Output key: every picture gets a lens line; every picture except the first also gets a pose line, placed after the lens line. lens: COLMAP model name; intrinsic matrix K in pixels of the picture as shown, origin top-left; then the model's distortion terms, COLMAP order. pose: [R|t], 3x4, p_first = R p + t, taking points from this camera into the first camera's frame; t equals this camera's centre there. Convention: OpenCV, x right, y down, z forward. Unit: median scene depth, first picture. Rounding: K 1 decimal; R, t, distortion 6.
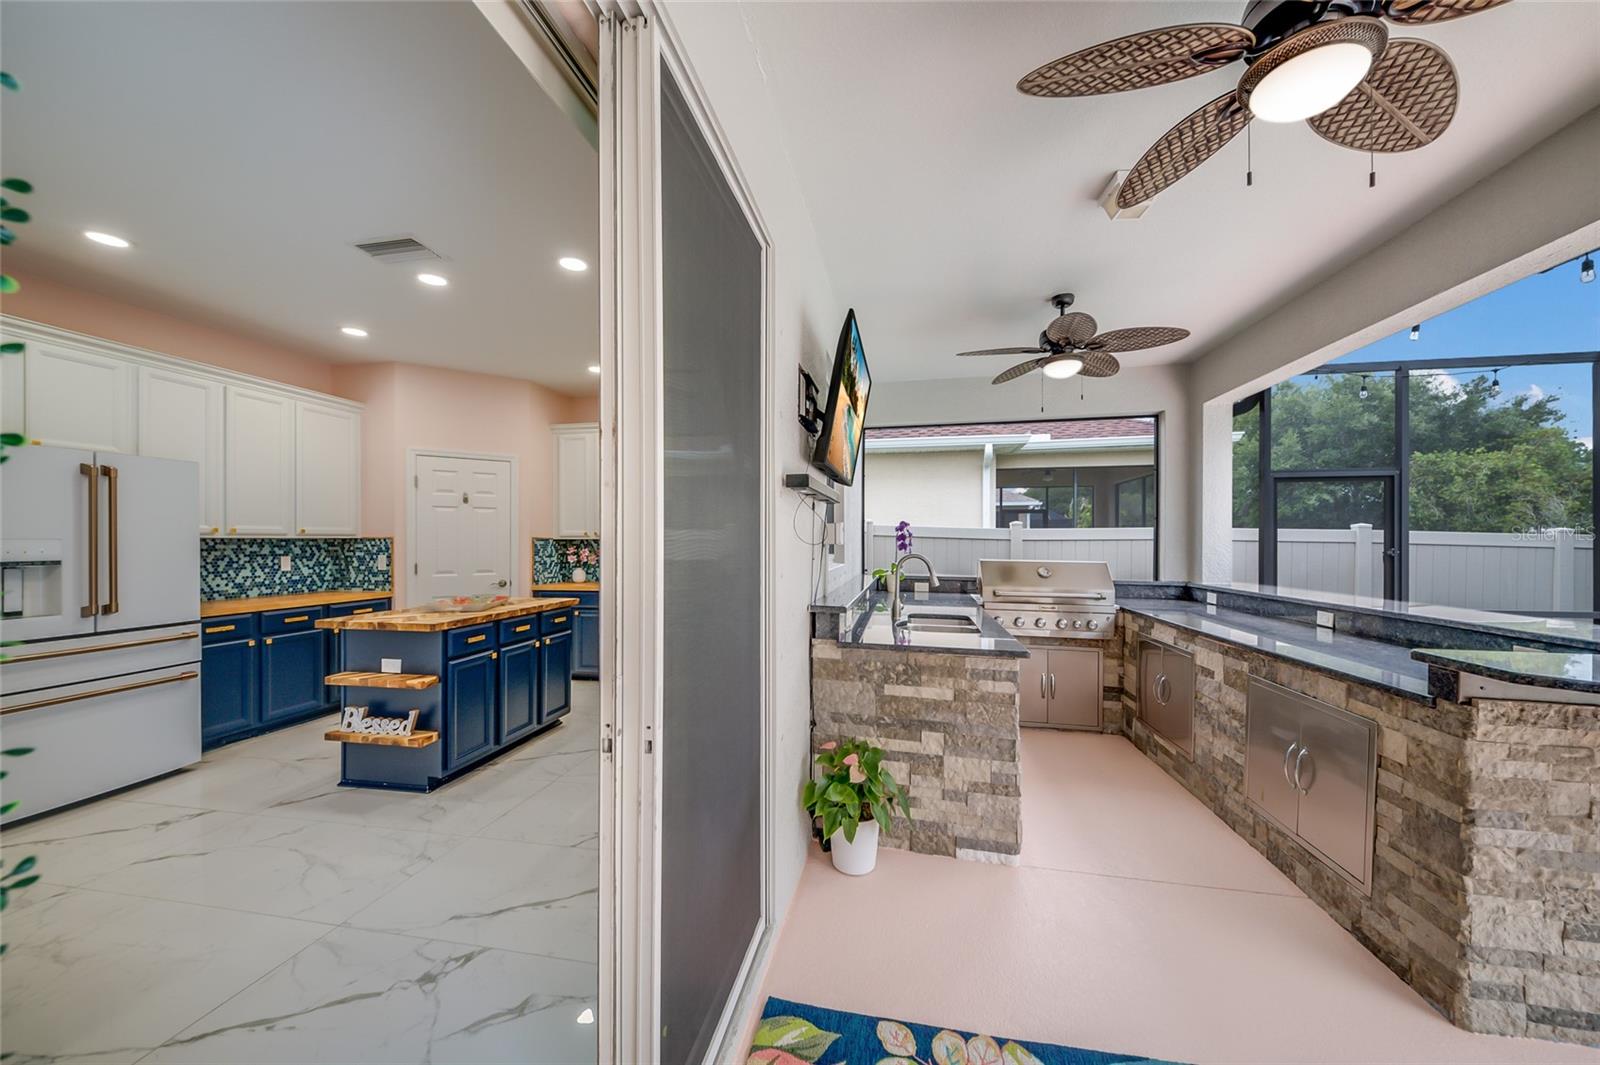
lens RADIAL K [[578.4, 0, 788.0], [0, 578.4, 532.6], [0, 0, 1]] dist [0.002953, -0.002383]
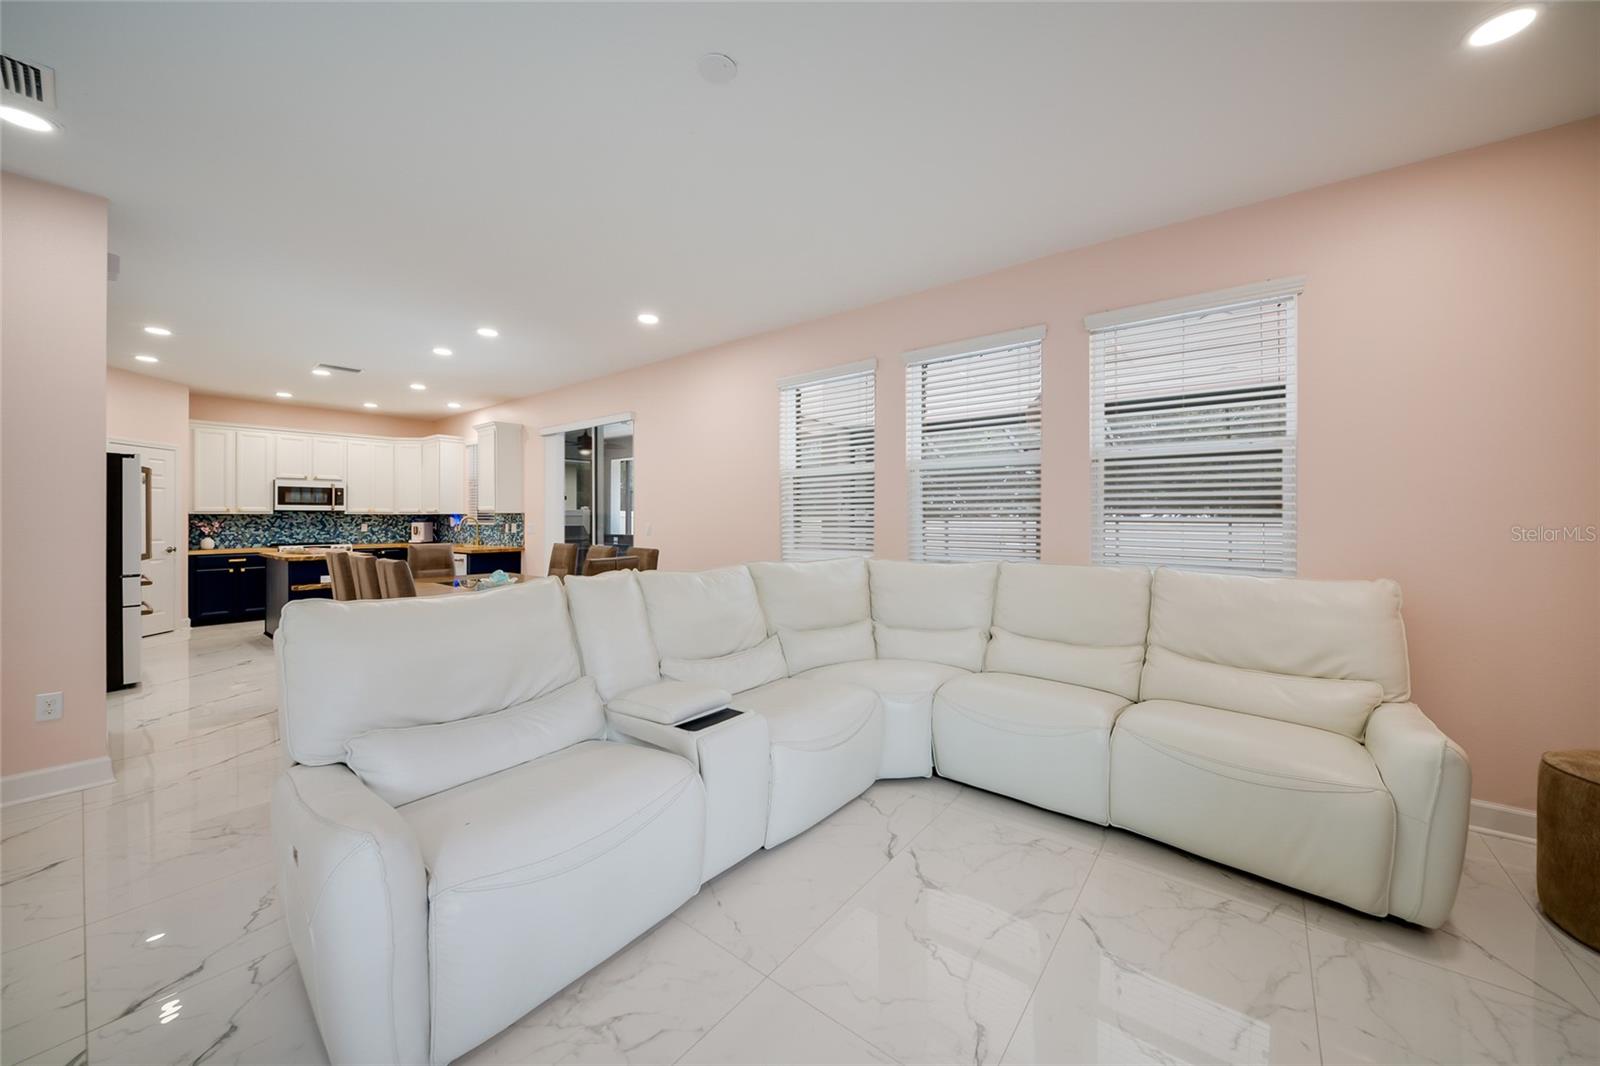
lens RADIAL K [[578.4, 0, 801.3], [0, 578.4, 518.8], [0, 0, 1]] dist [0.002953, -0.002383]
pose [[0.484941, -0.001307, 0.874546, -1.473274], [-0.013938, 0.999860, 0.009223, -0.012050], [-0.874436, -0.016662, 0.484855, -1.269115]]
